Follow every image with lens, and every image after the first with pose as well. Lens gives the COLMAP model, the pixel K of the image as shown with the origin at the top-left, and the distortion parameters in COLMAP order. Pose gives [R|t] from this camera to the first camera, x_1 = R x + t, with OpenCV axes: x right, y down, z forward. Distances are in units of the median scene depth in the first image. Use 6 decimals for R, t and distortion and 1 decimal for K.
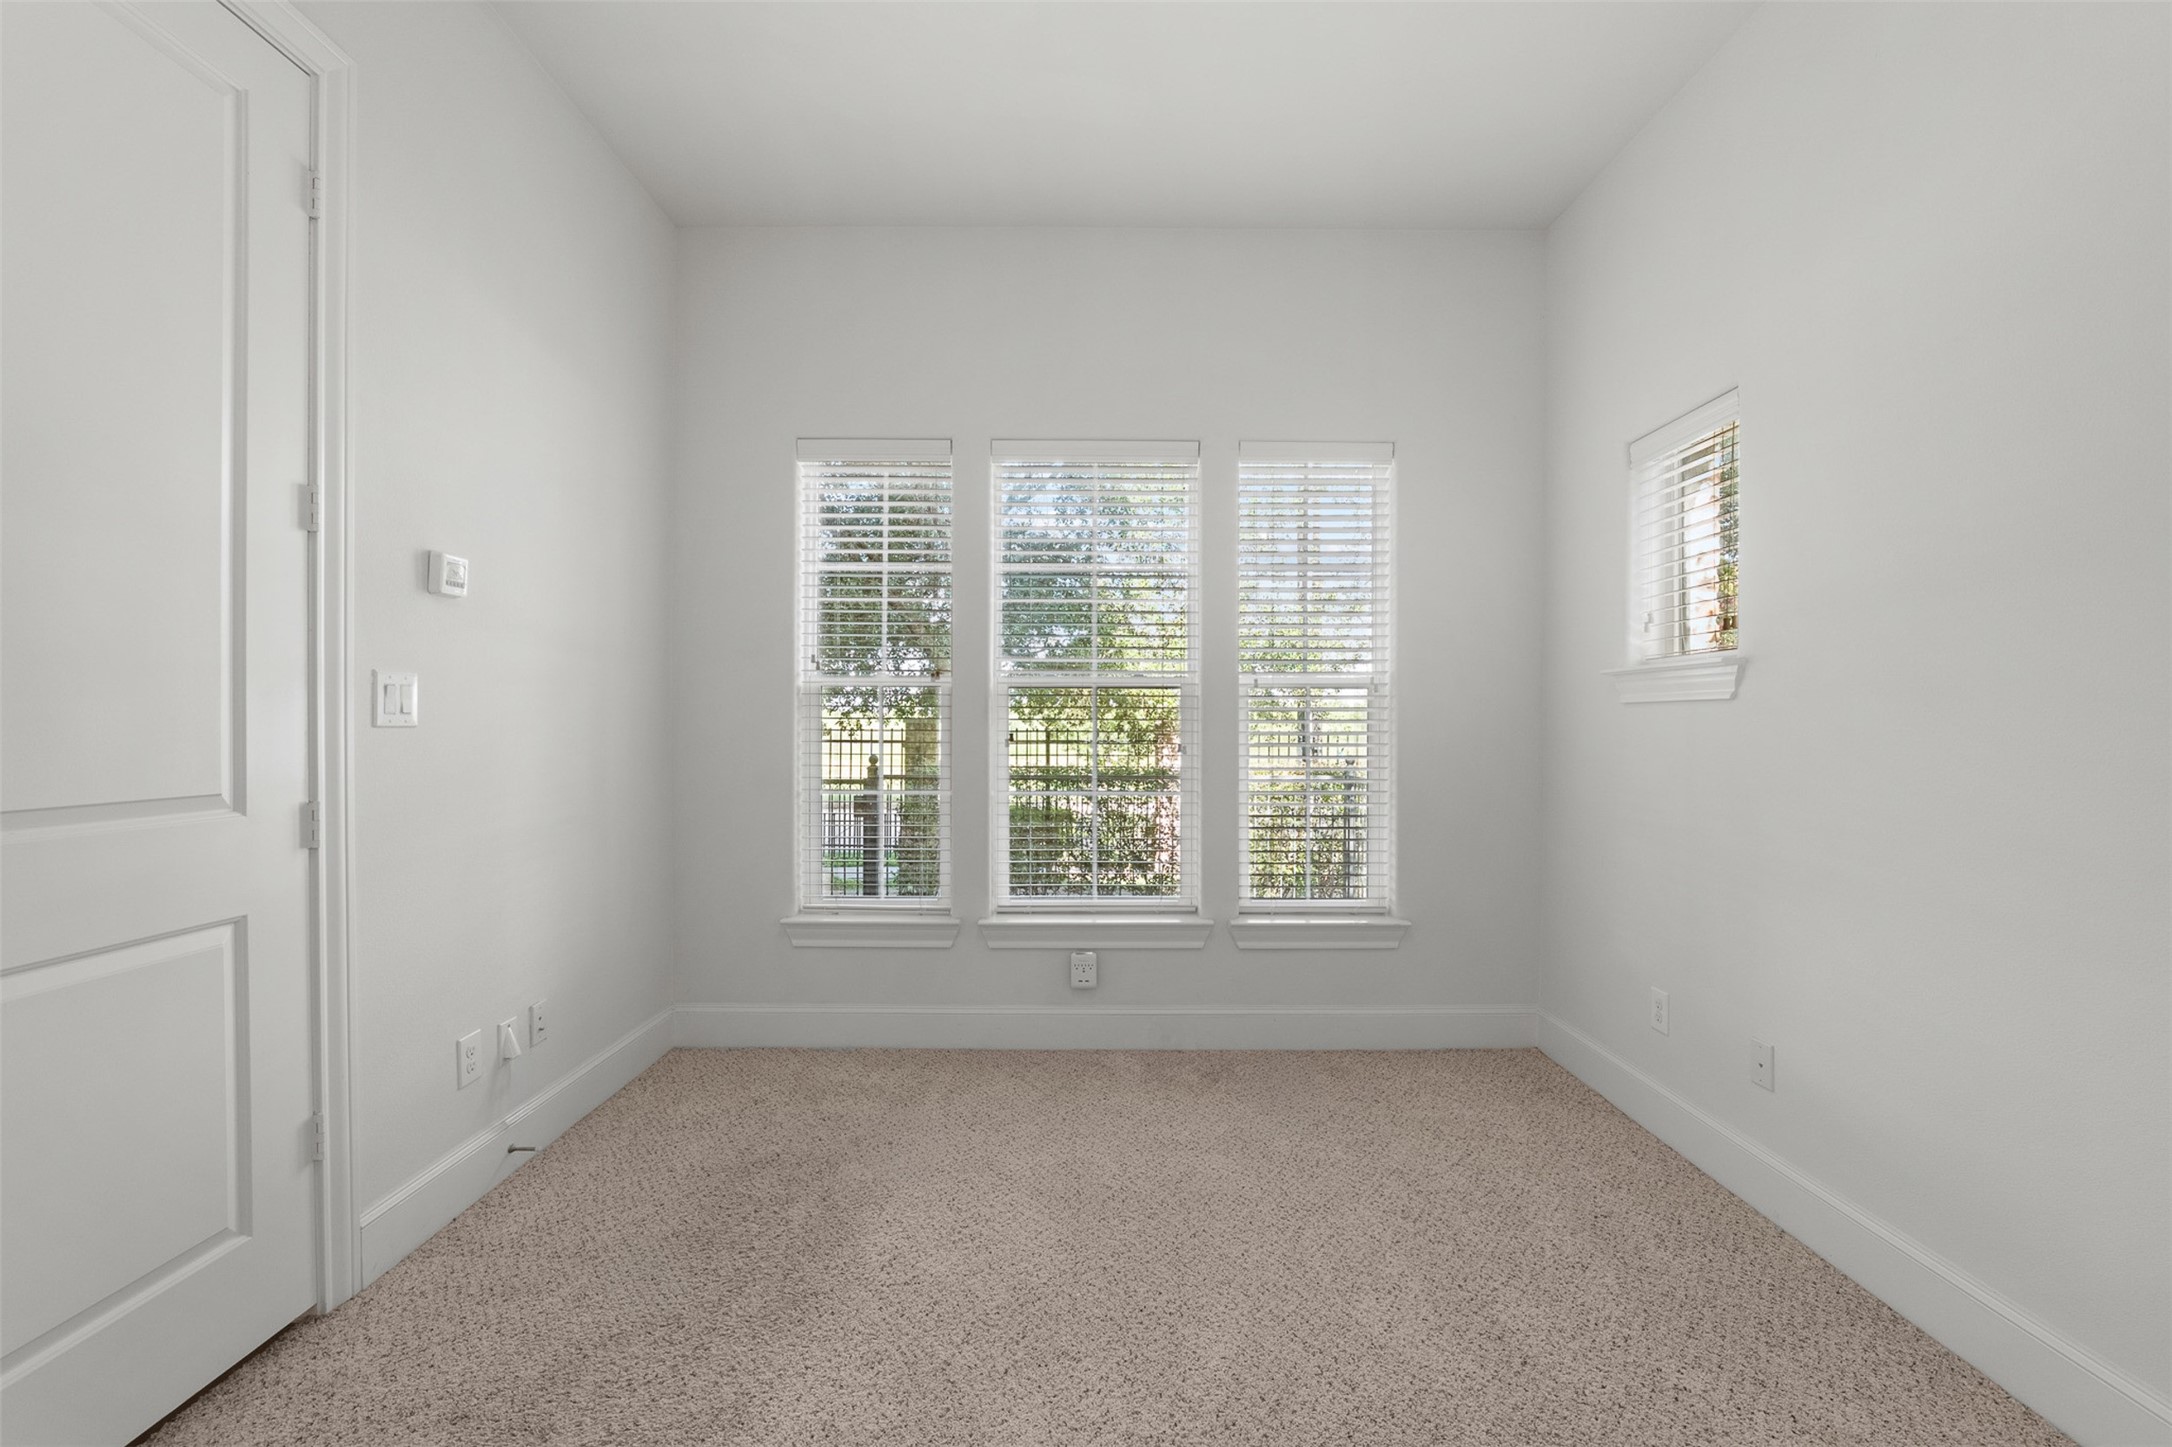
lens RADIAL K [[890.6, 0, 1086.0], [0, 890.6, 723.5], [0, 0, 1]] dist [-0.009363, 0.000142]
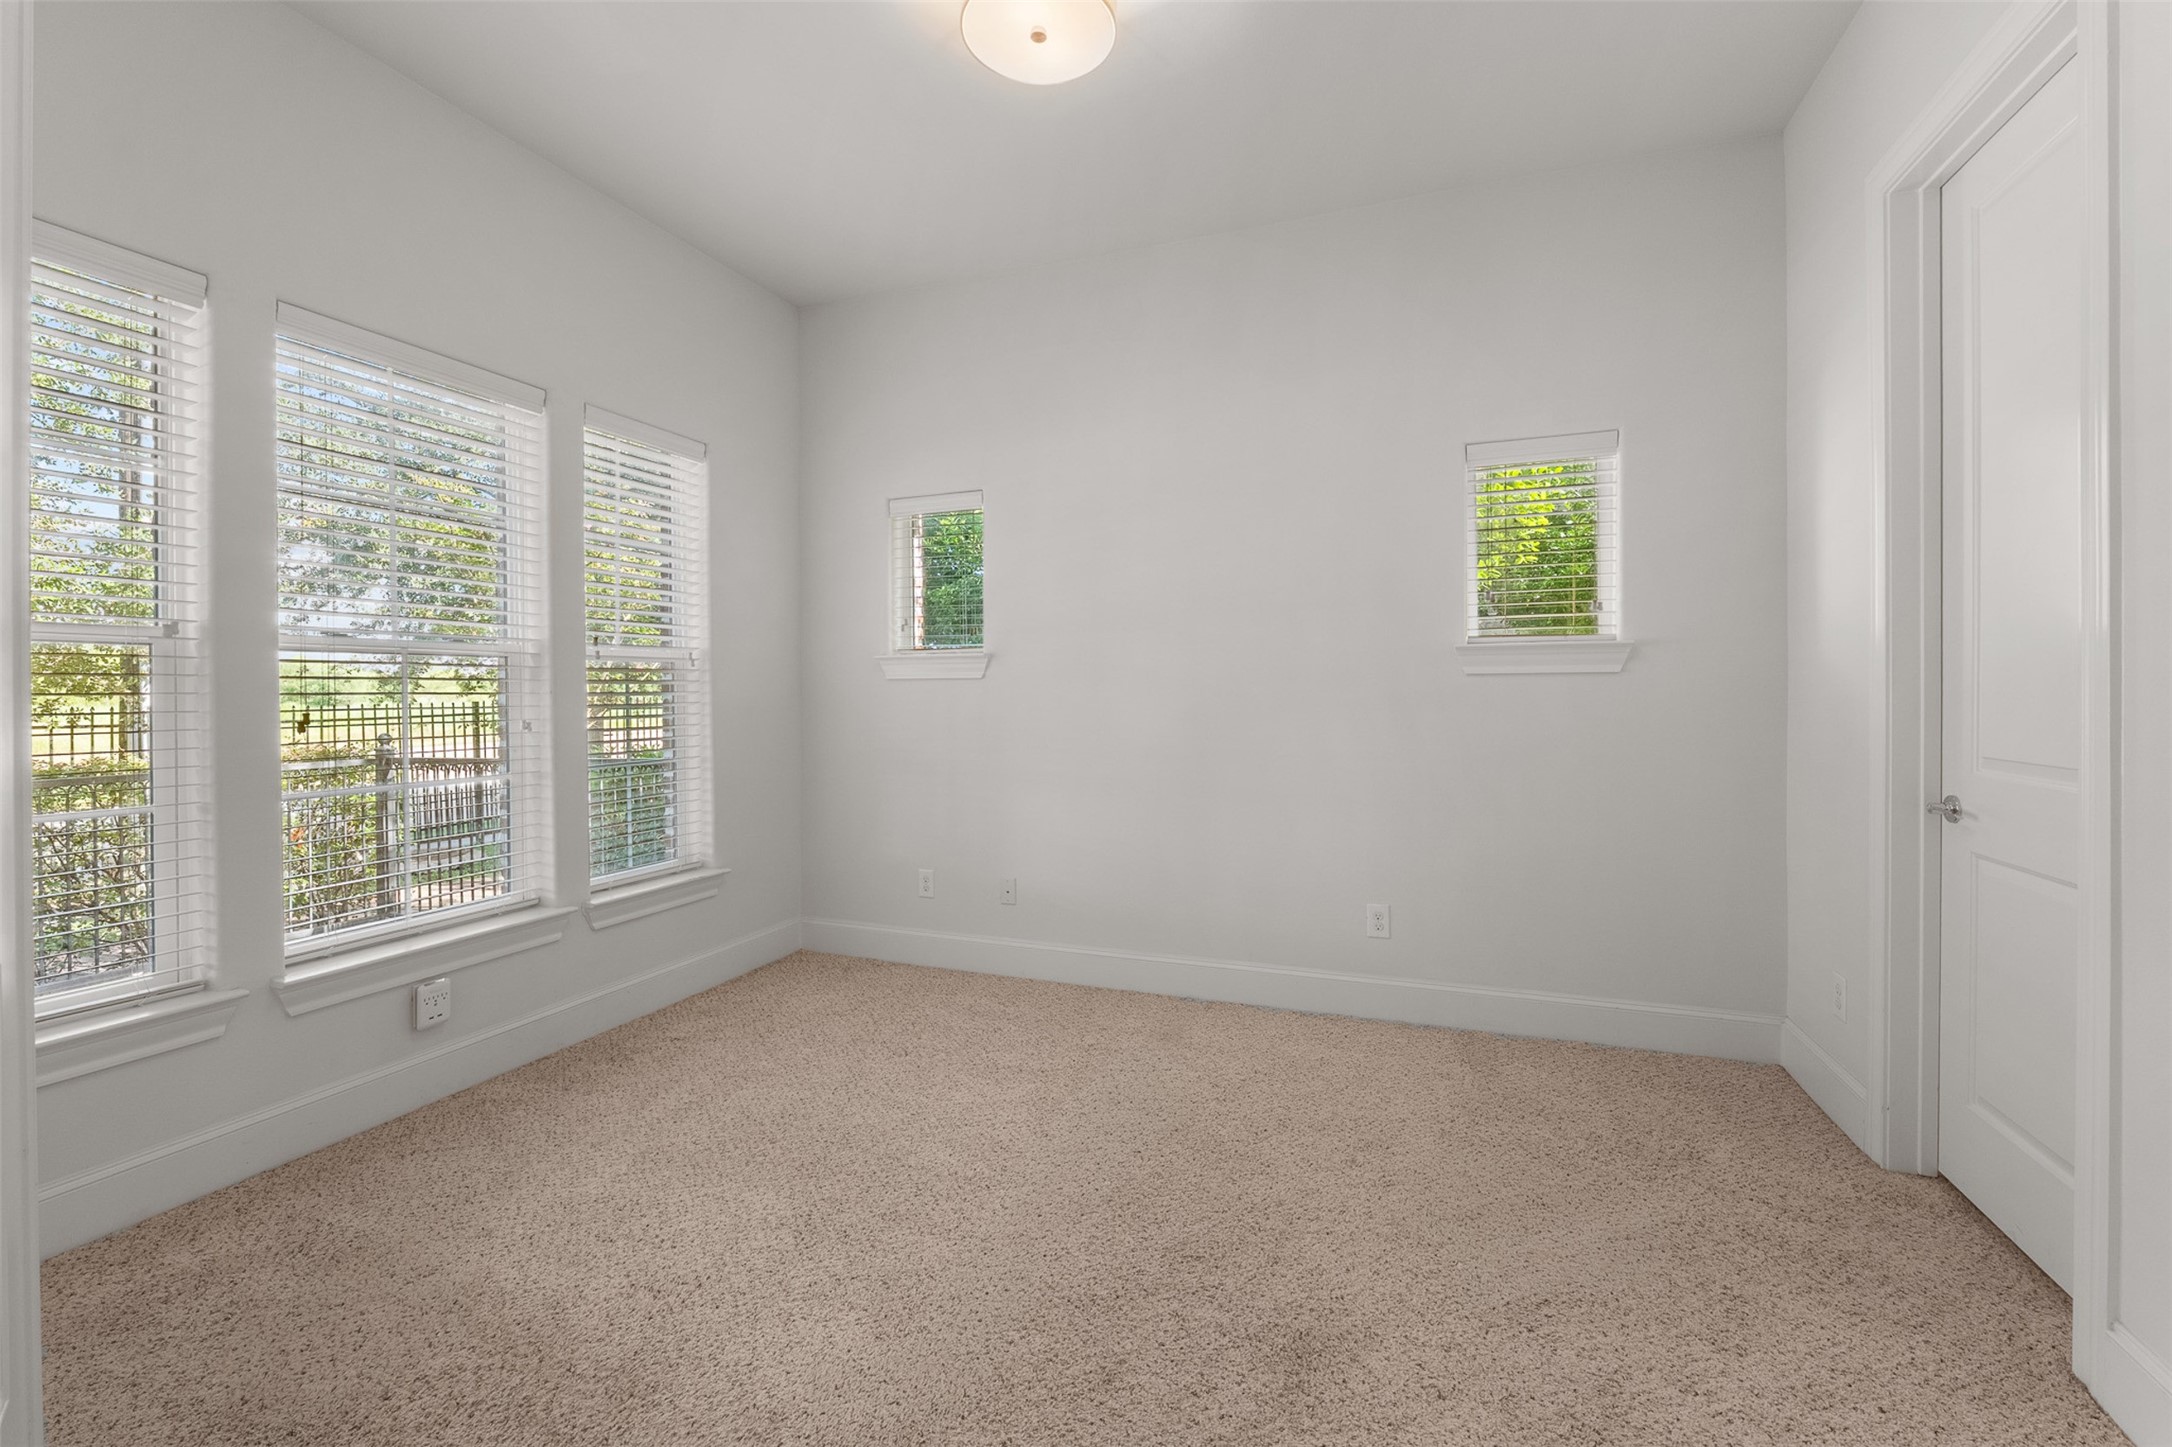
lens RADIAL K [[901.4, 0, 1086.6], [0, 901.4, 687.5], [0, 0, 1]] dist [-0.000479, 0.000206]
pose [[0.366440, -0.001346, 0.930441, -0.563816], [0.007589, 0.999970, -0.001542, -0.004894], [-0.930411, 0.007626, 0.366439, 0.148285]]
